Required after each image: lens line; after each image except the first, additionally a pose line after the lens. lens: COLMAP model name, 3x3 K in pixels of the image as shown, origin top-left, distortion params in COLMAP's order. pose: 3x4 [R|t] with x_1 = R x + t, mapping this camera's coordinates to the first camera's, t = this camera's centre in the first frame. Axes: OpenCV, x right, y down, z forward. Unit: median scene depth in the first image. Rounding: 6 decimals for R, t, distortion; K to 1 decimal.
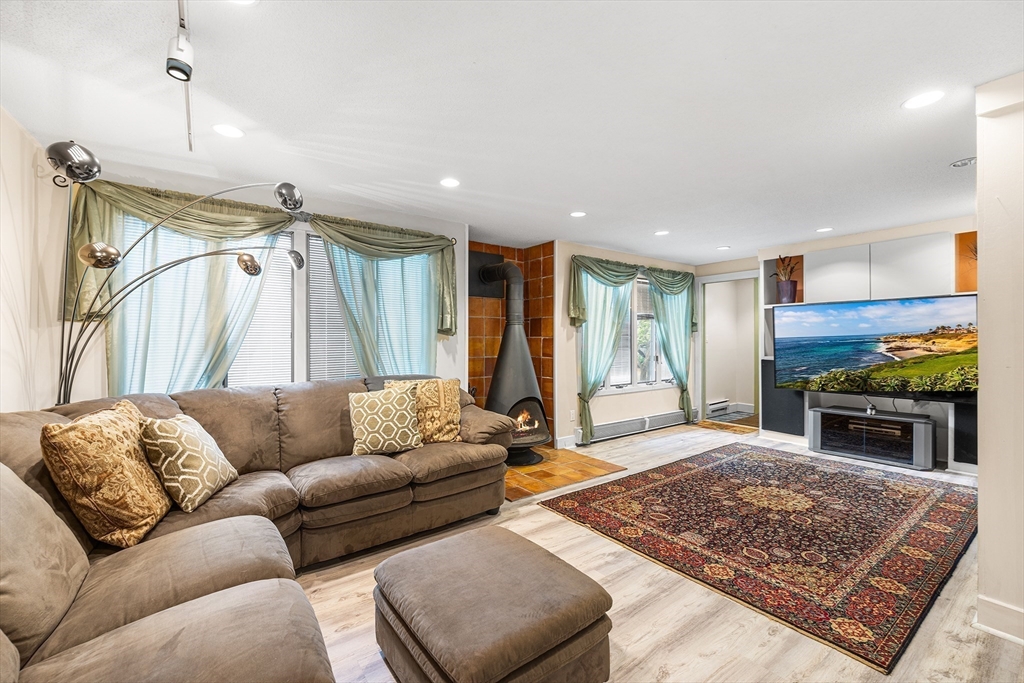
lens RADIAL K [[423.6, 0, 517.9], [0, 423.6, 338.5], [0, 0, 1]] dist [-0.002903, -0.000680]
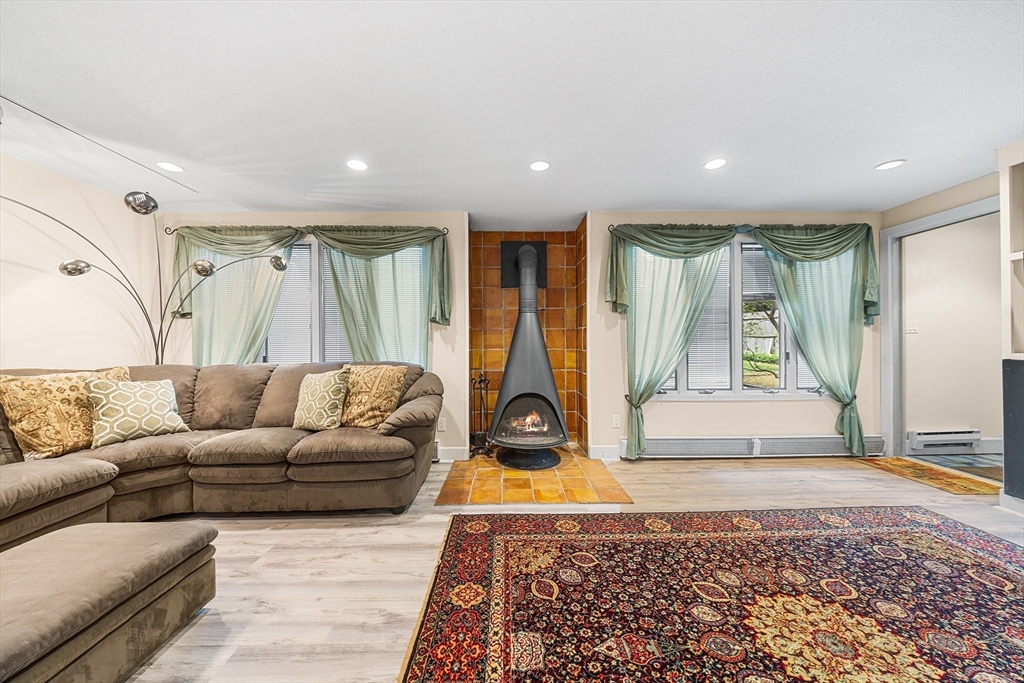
lens RADIAL K [[355.8, 0, 510.1], [0, 355.8, 344.7], [0, 0, 1]] dist [-0.006549, 0.000580]
pose [[0.811678, -0.000777, -0.584105, 0.466843], [0.004935, 0.999973, 0.005528, 0.035927], [0.584085, -0.007369, 0.811659, 0.410631]]
